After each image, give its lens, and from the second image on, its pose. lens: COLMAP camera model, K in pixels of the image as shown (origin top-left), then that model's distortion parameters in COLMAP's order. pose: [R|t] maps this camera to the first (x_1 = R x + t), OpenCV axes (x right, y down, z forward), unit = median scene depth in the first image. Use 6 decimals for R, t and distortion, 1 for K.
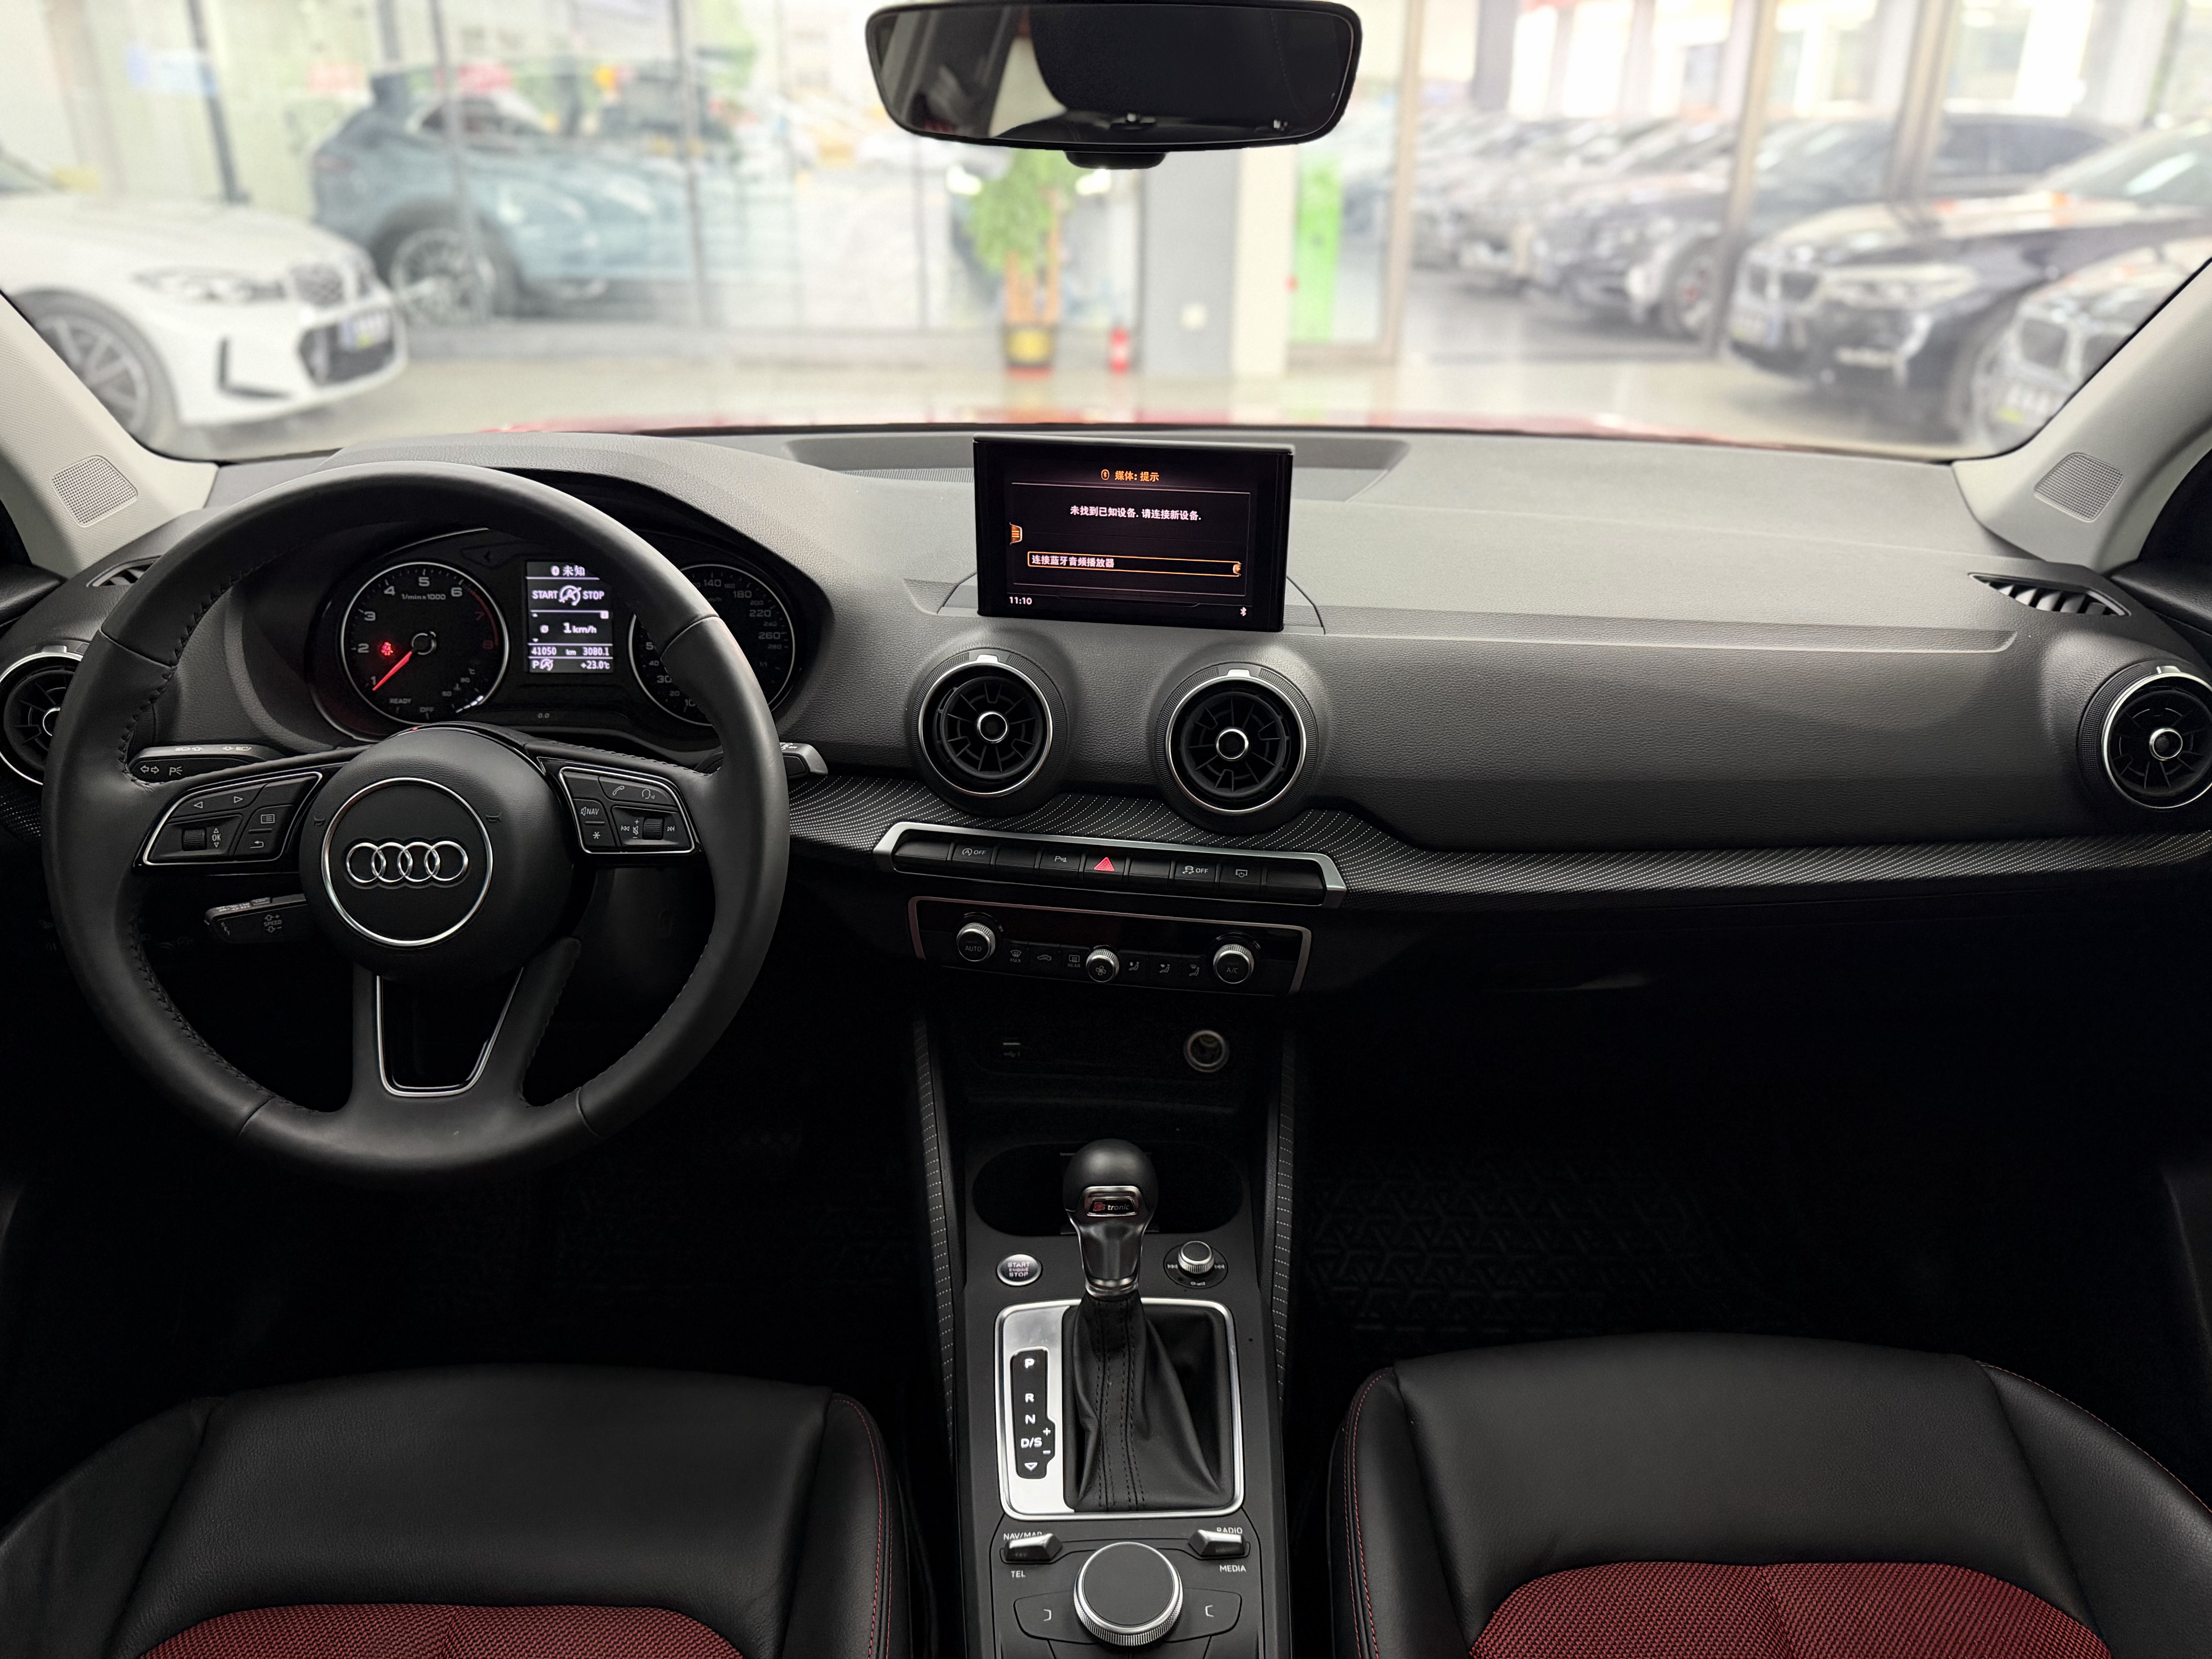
lens RADIAL K [[1569.6, 0, 1106.0], [0, 1569.6, 829.5], [0, 0, 1]] dist [0.049397, -0.121928]
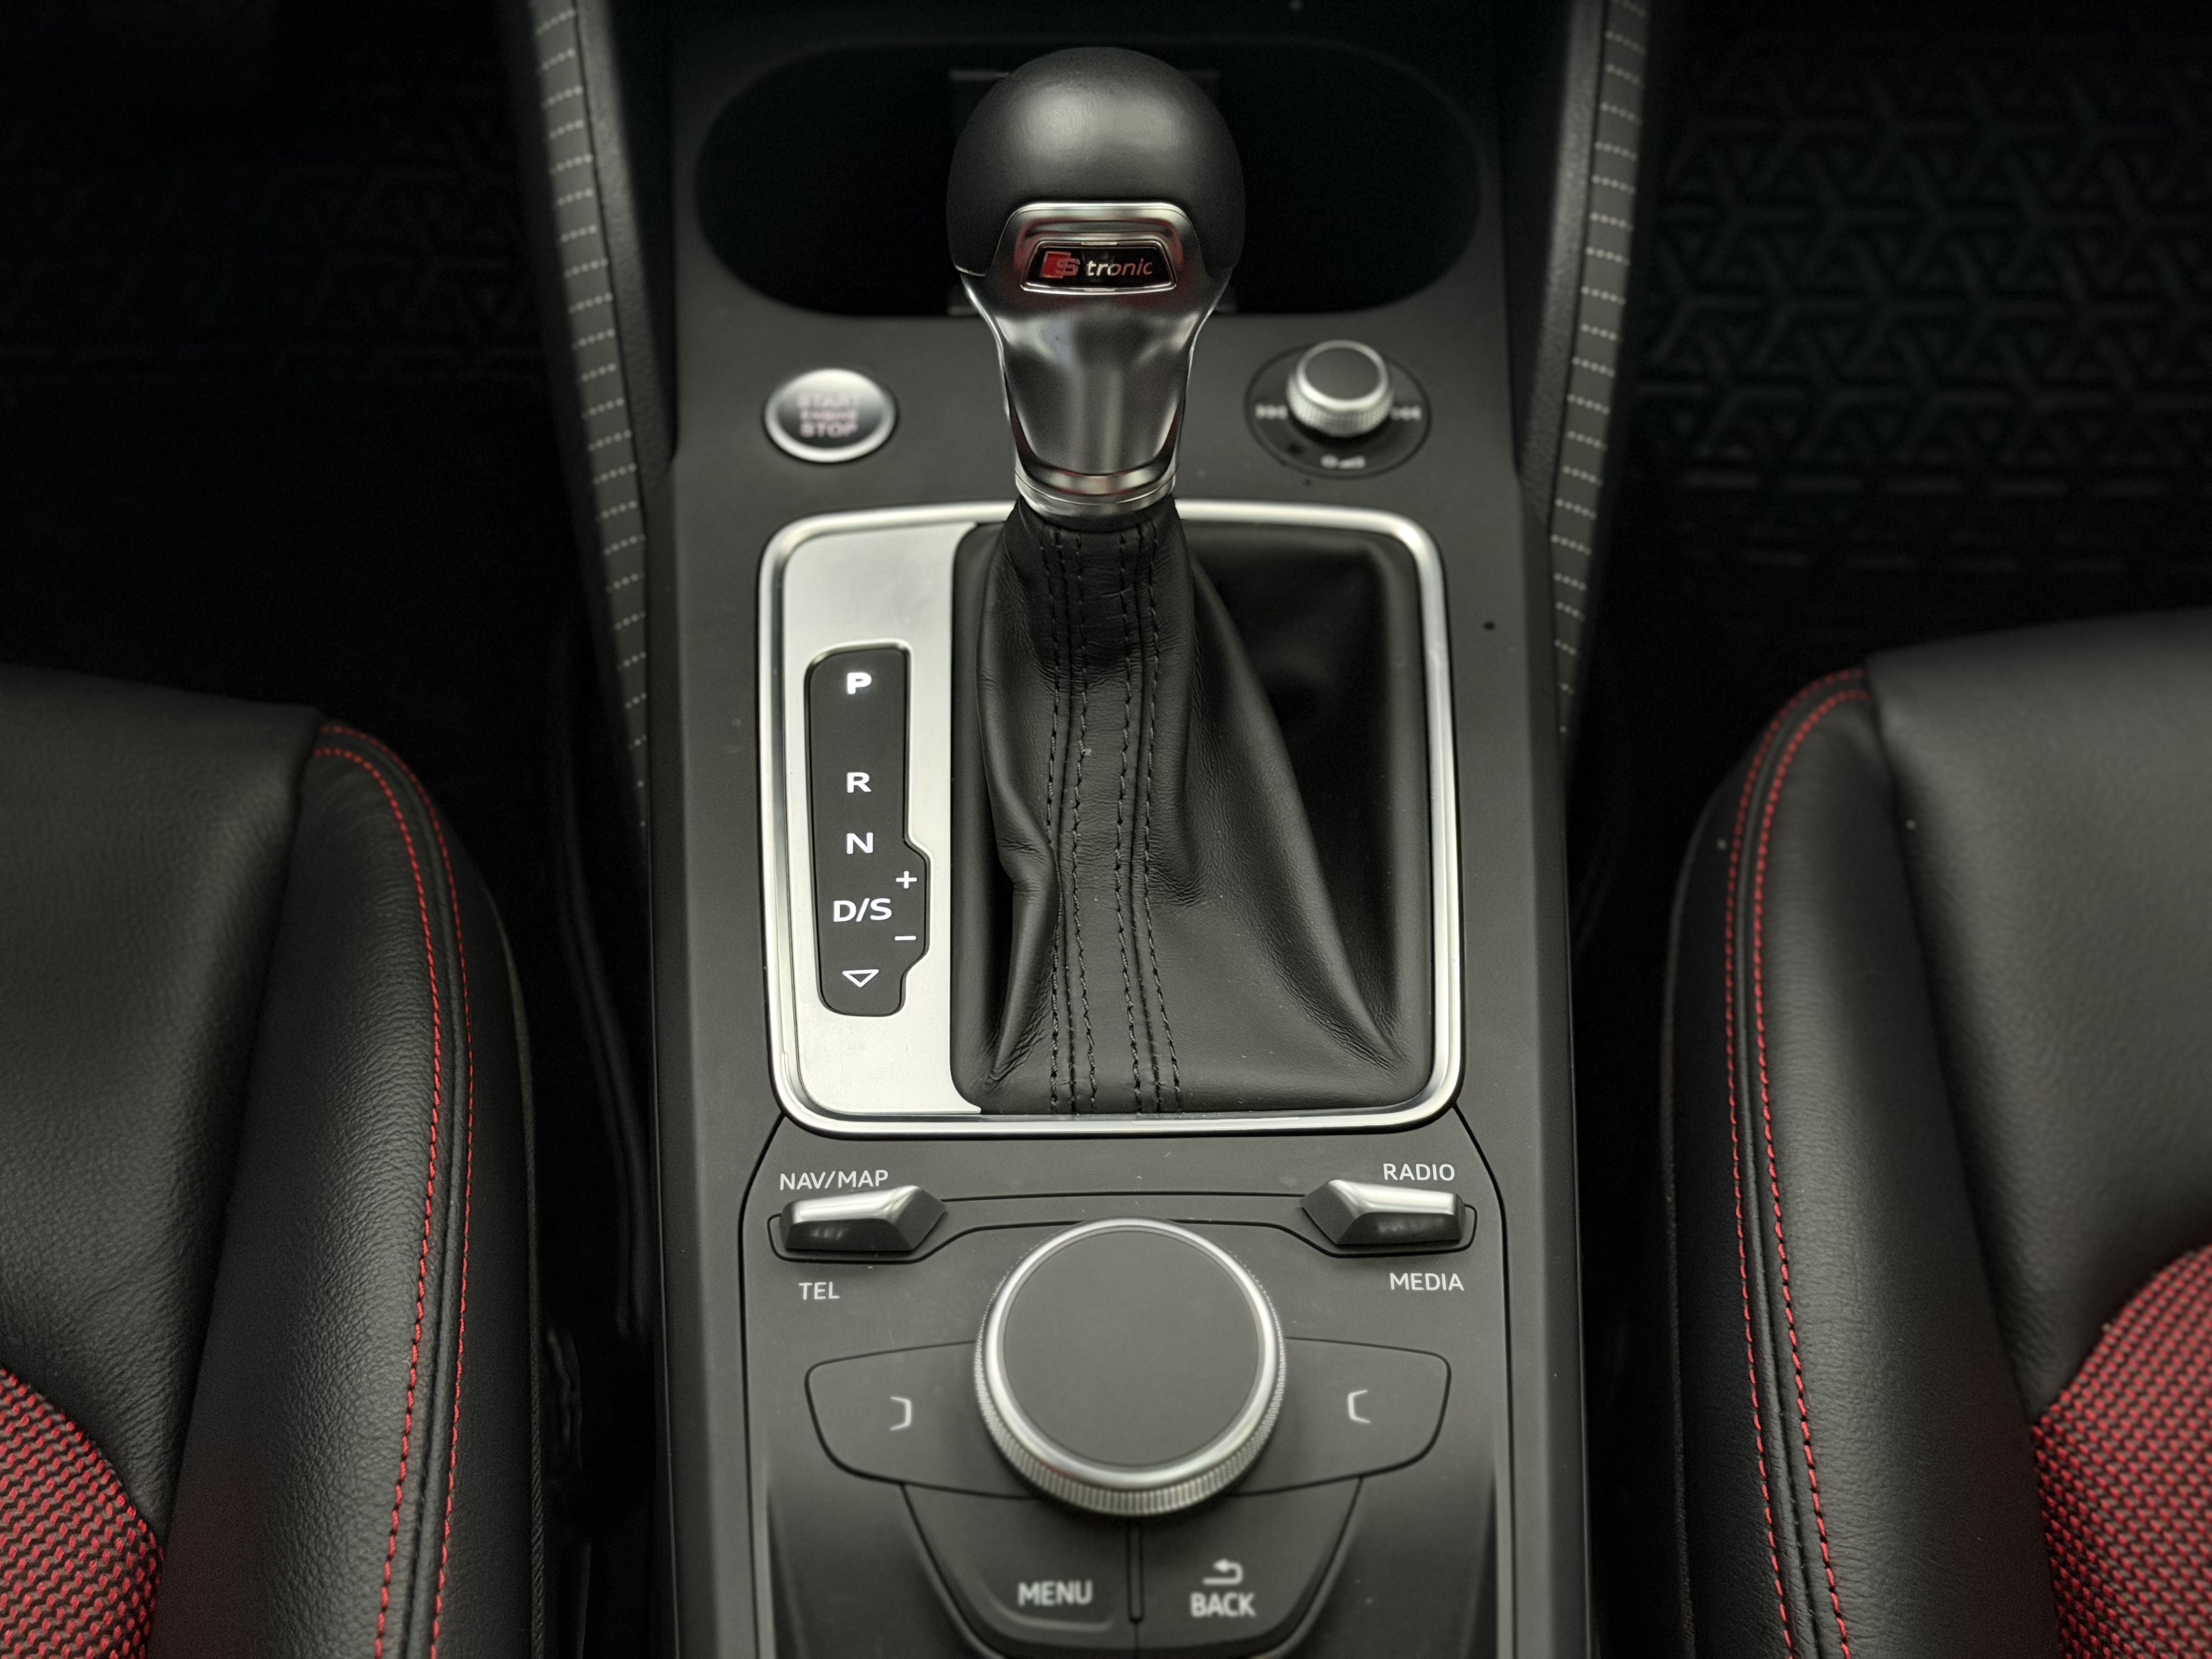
lens RADIAL K [[3210.6, 0, 1106.0], [0, 3210.6, 829.5], [0, 0, 1]] dist [0.152514, 0.011308]
pose [[0.999879, 0.012913, 0.008645, 0.000865], [-0.015390, 0.899679, 0.436280, 0.052801], [-0.002144, -0.436361, 0.899769, 0.333420]]
